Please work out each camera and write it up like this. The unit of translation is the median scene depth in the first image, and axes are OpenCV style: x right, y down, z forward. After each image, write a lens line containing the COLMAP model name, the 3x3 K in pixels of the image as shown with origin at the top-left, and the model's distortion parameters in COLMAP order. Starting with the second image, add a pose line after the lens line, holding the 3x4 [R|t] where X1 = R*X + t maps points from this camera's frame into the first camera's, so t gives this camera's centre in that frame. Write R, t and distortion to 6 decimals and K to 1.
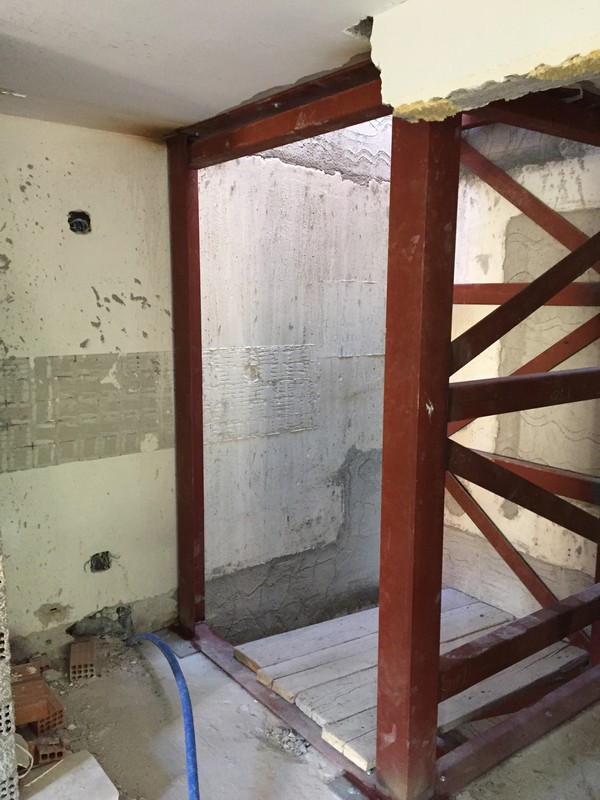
lens RADIAL K [[681.5, 0, 300.0], [0, 681.5, 400.0], [0, 0, 1]] dist [0.099626, -0.134230]
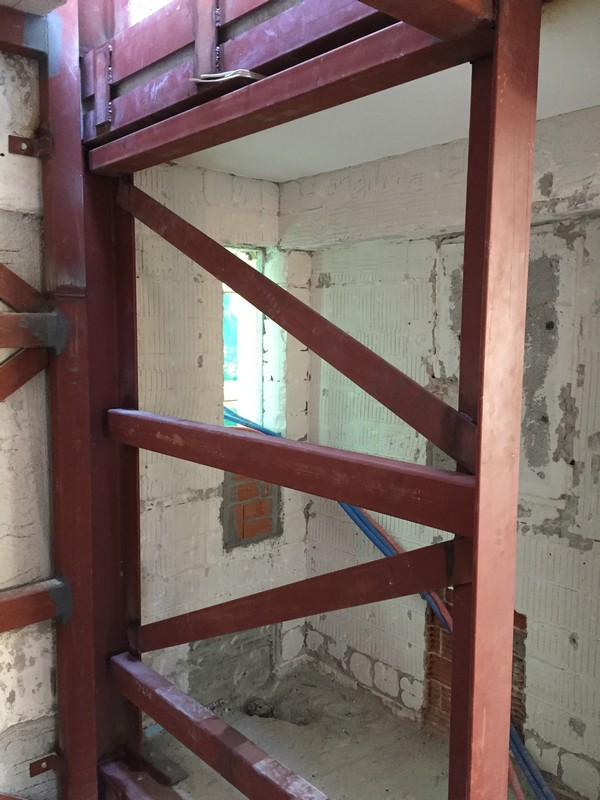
lens RADIAL K [[681.5, 0, 300.0], [0, 681.5, 400.0], [0, 0, 1]] dist [0.099626, -0.134230]
pose [[-0.078407, -0.114927, 0.990275, -0.278996], [0.144155, 0.981586, 0.125332, -0.122916], [-0.986444, 0.152580, -0.060396, 0.725356]]
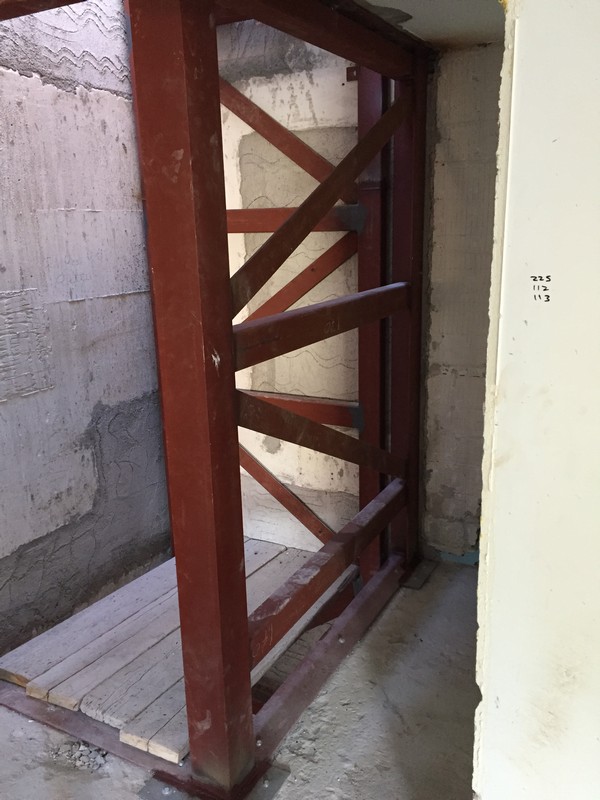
lens RADIAL K [[681.5, 0, 300.0], [0, 681.5, 400.0], [0, 0, 1]] dist [0.099626, -0.134230]
pose [[0.912753, -0.135856, 0.385261, -0.030886], [0.096976, 0.988182, 0.118712, -0.017386], [-0.396835, -0.070994, 0.915140, 0.101129]]
